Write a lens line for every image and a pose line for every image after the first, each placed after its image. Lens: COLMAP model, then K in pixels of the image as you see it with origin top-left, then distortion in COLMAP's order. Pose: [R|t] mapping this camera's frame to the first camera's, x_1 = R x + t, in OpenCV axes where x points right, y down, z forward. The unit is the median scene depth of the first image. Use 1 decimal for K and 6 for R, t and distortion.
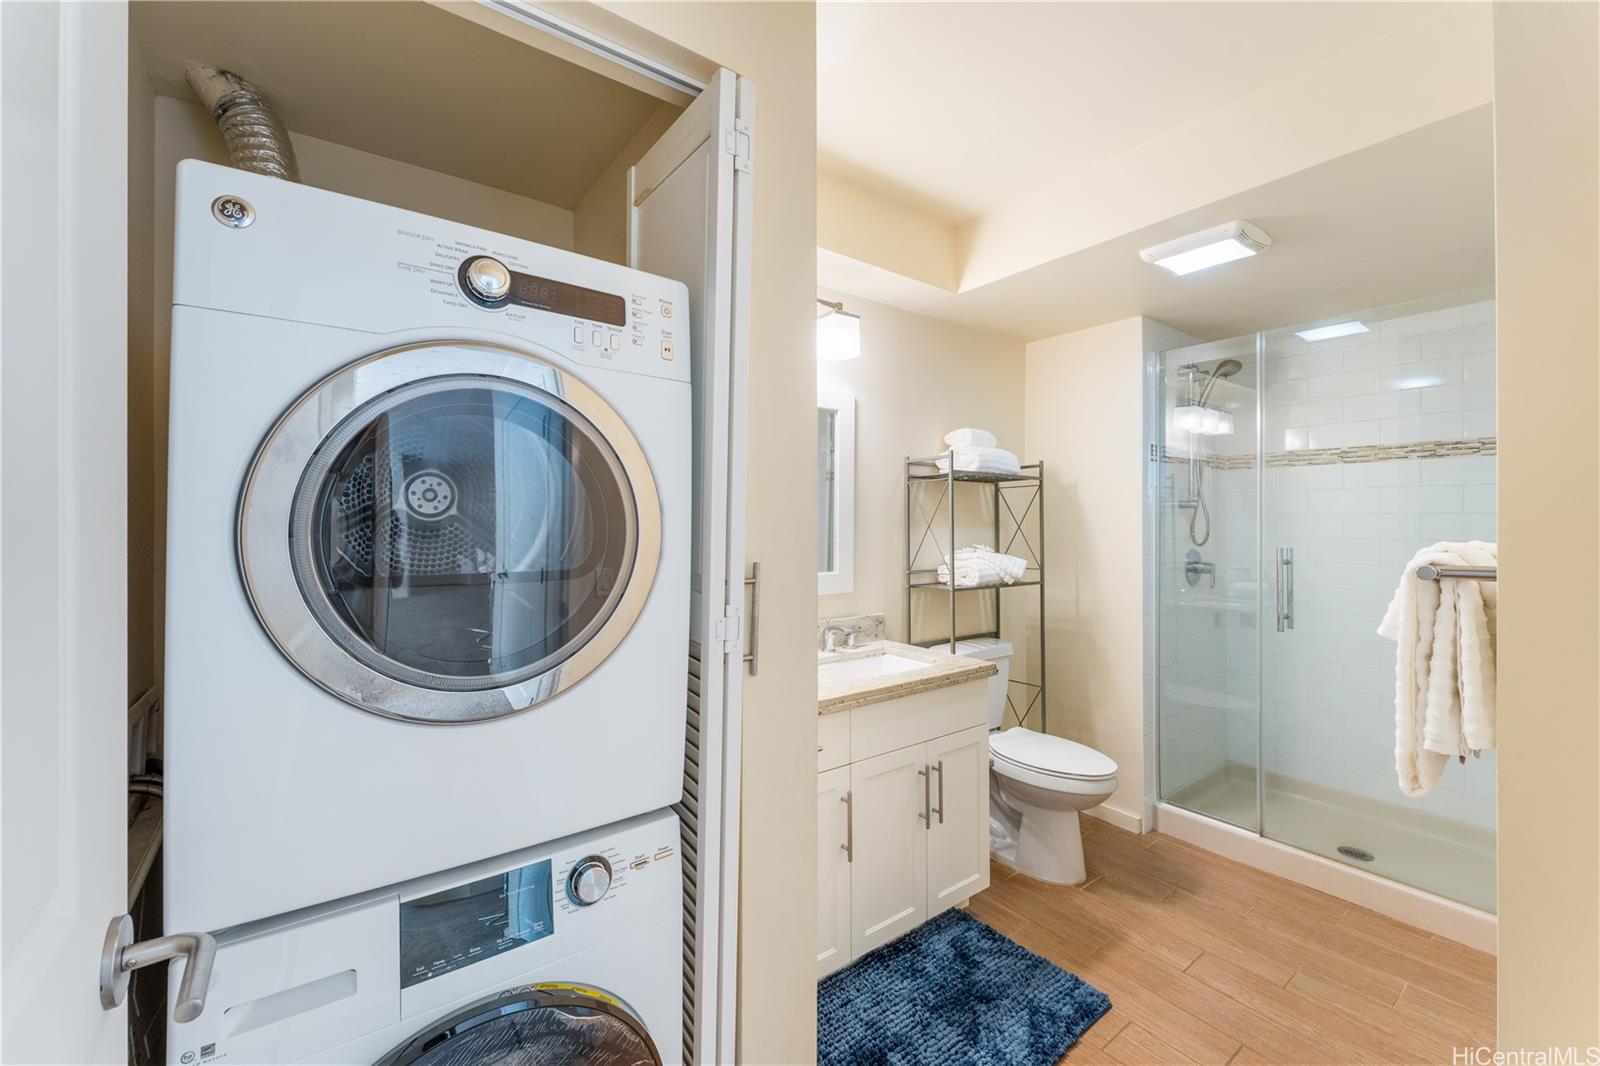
lens RADIAL K [[648.9, 0, 807.6], [0, 648.9, 520.1], [0, 0, 1]] dist [0.005178, -0.001329]
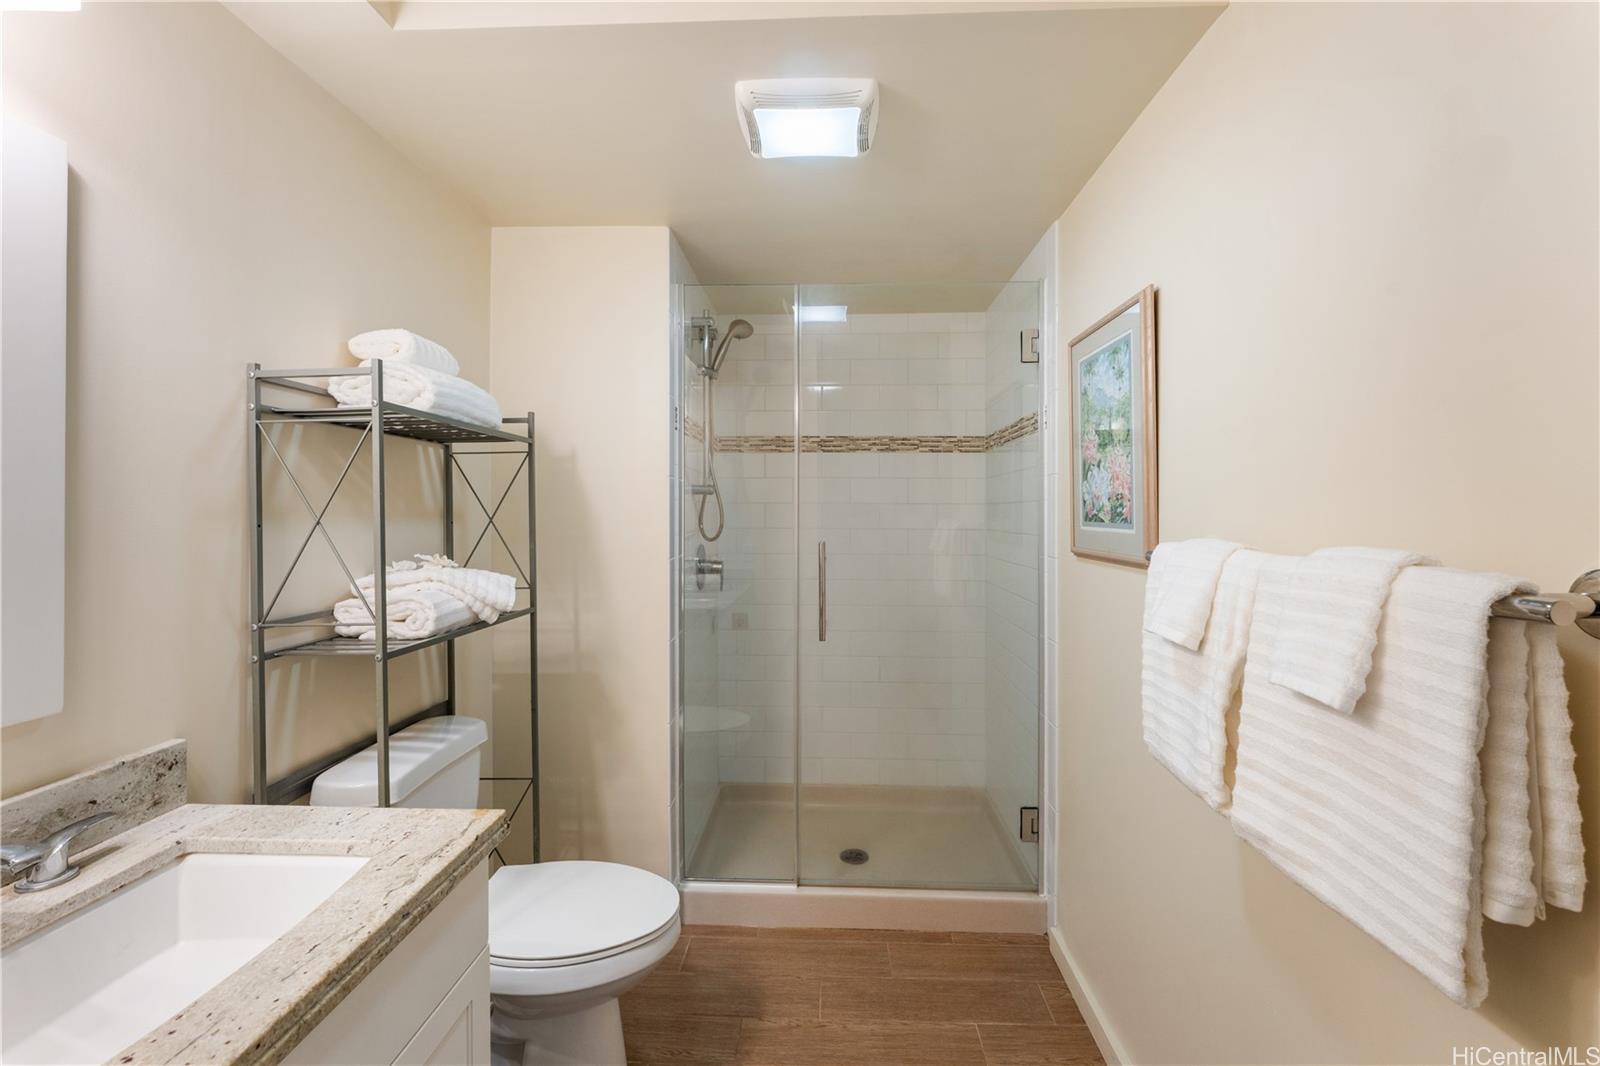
lens RADIAL K [[648.9, 0, 799.8], [0, 648.9, 513.8], [0, 0, 1]] dist [0.005178, -0.001329]
pose [[0.634166, -0.002580, 0.773192, 0.046893], [-0.003365, 0.999976, 0.006097, 0.000340], [-0.773189, -0.006468, 0.634142, 0.433913]]
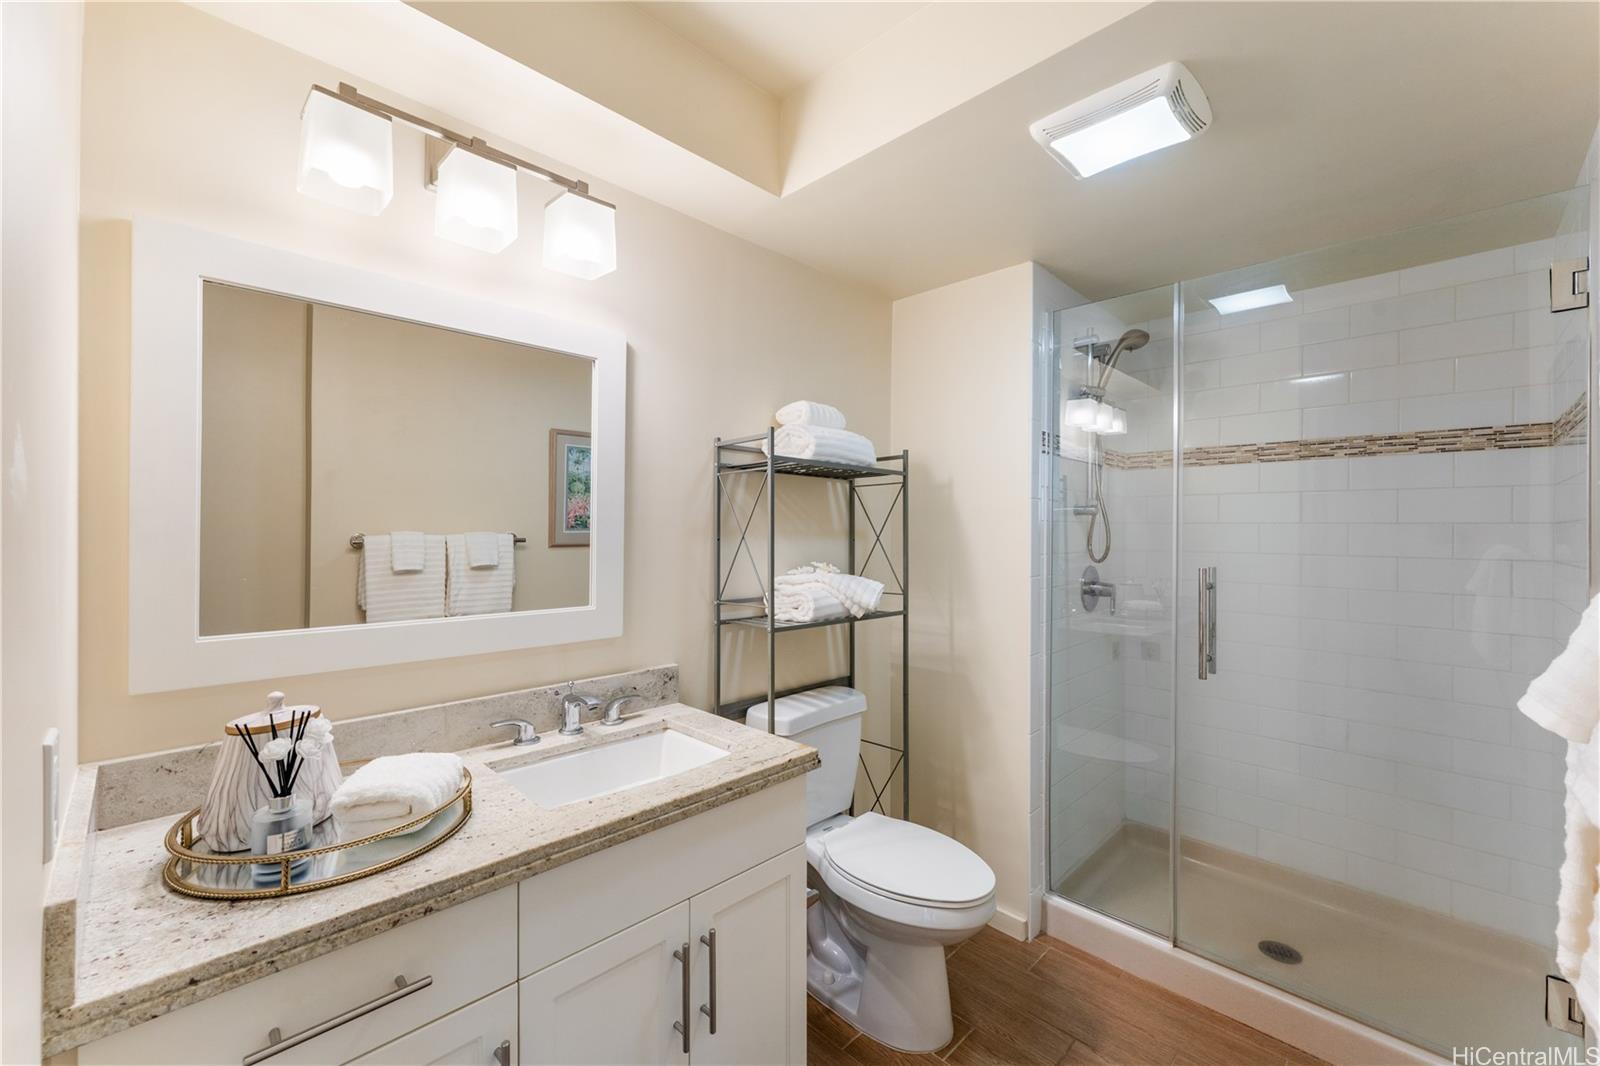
lens RADIAL K [[648.9, 0, 817.3], [0, 648.9, 530.9], [0, 0, 1]] dist [0.005178, -0.001329]
pose [[0.988057, 0.004920, 0.154010, 0.152872], [-0.005696, 0.999973, 0.004600, -0.000757], [-0.153983, -0.005422, 0.988059, 0.291537]]
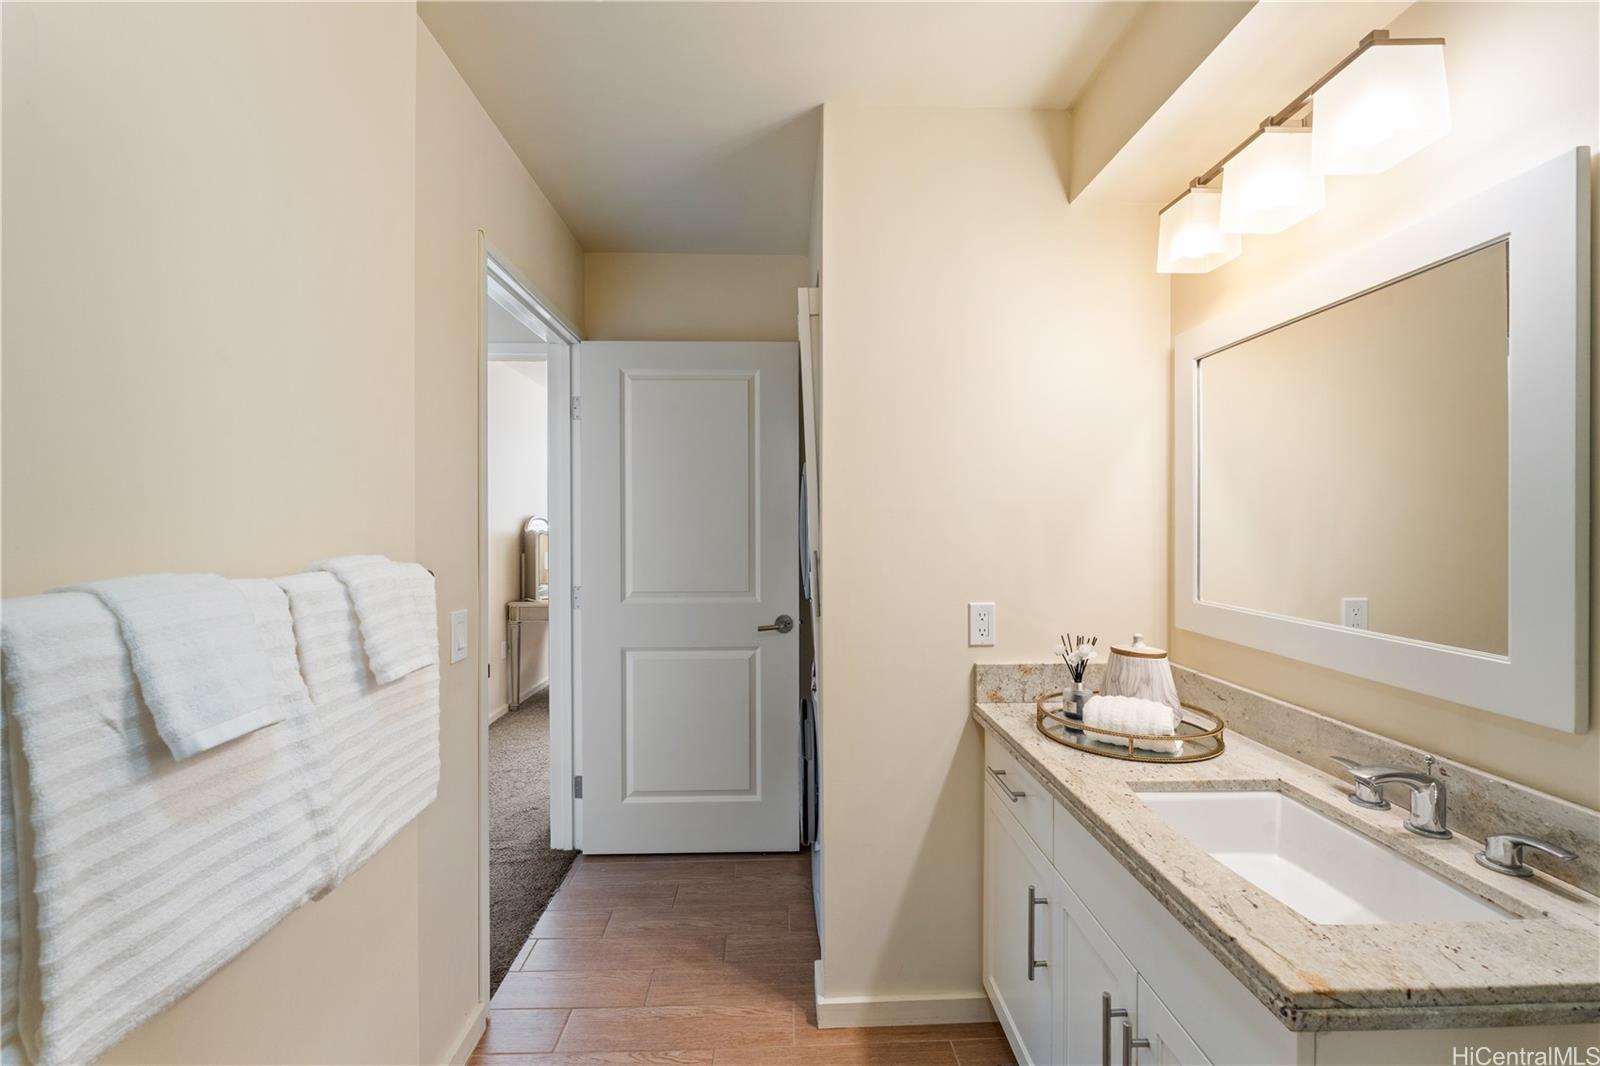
lens RADIAL K [[648.9, 0, 792.9], [0, 648.9, 527.2], [0, 0, 1]] dist [0.005178, -0.001329]
pose [[-0.576655, 0.003687, -0.816979, 0.556490], [0.002052, 0.999993, 0.003065, 0.000057], [0.816985, 0.000091, -0.576659, 0.806556]]
